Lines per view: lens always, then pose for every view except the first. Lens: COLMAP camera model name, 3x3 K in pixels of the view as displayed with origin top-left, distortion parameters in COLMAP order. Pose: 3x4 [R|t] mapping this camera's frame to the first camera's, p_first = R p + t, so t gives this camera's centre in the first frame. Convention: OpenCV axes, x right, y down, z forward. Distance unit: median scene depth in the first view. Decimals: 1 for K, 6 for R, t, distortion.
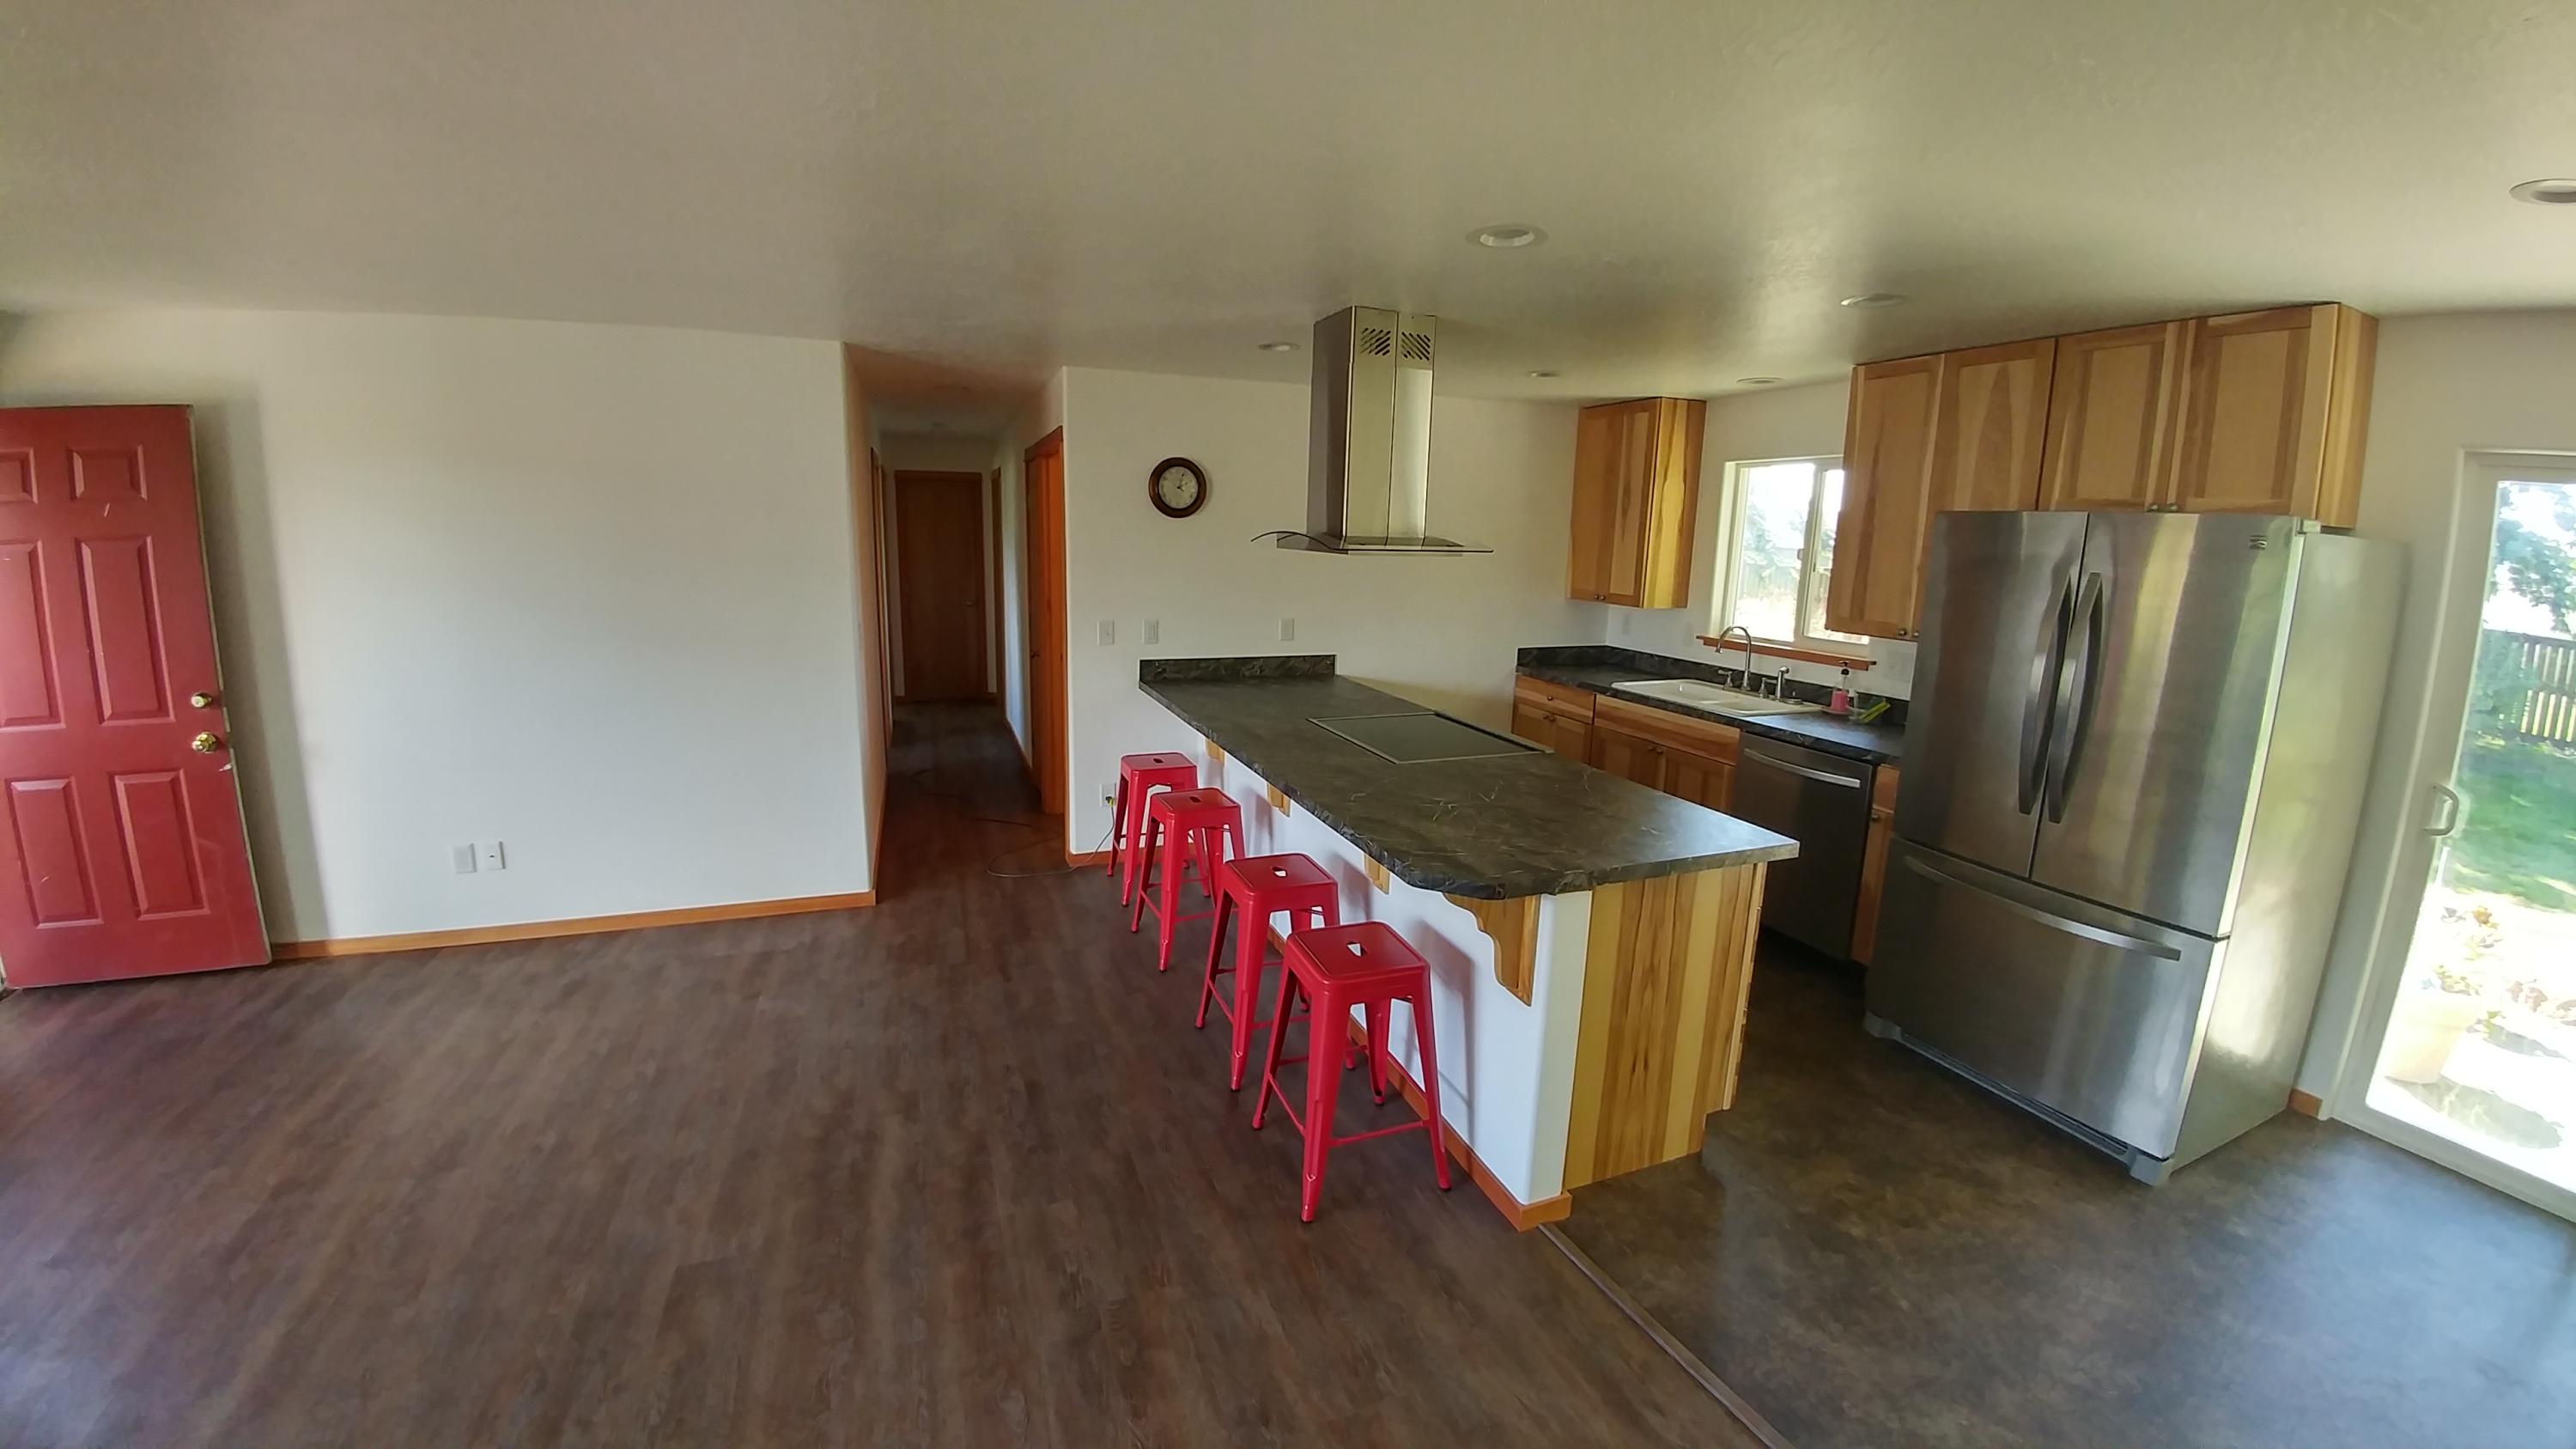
lens RADIAL K [[955.7, 0, 1288.5], [0, 955.7, 712.4], [0, 0, 1]] dist [-0.042938, -0.000186]
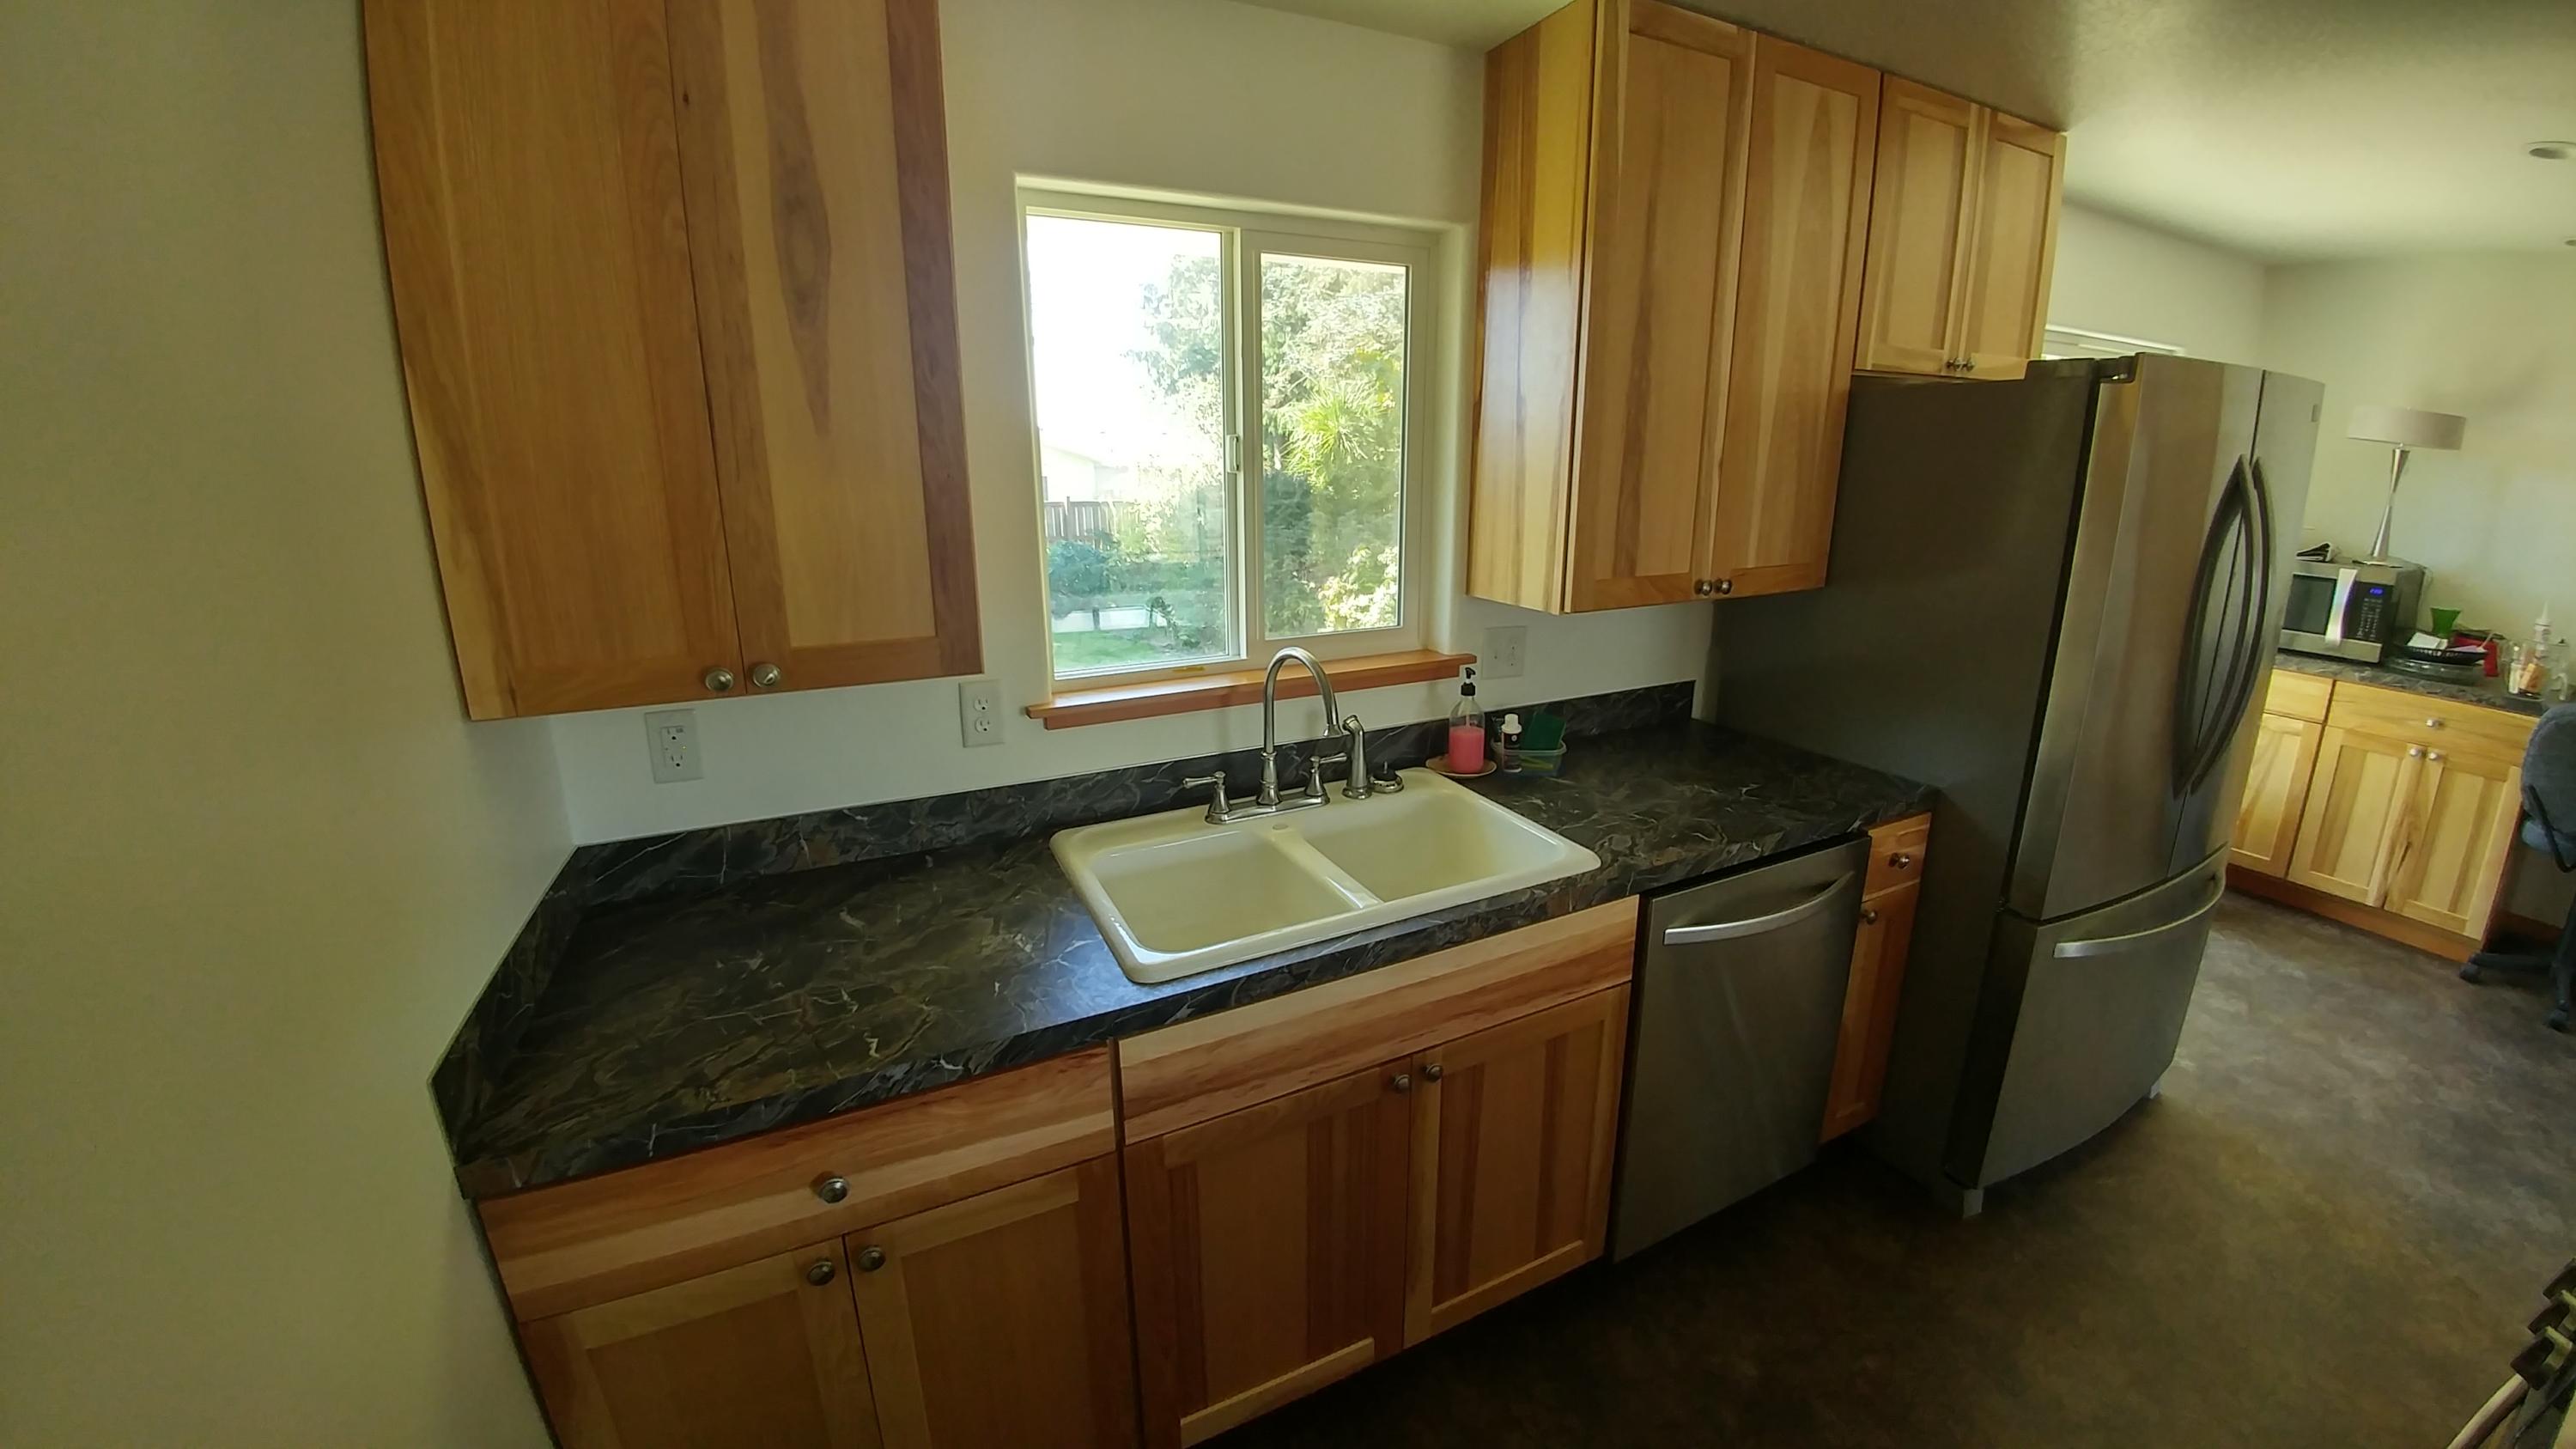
lens RADIAL K [[955.7, 0, 1288.5], [0, 955.7, 712.4], [0, 0, 1]] dist [-0.042938, -0.000186]
pose [[-0.066774, -0.272757, 0.959763, 0.110297], [0.194707, 0.939855, 0.280645, -0.172994], [-0.978586, 0.205612, -0.009651, 1.000307]]
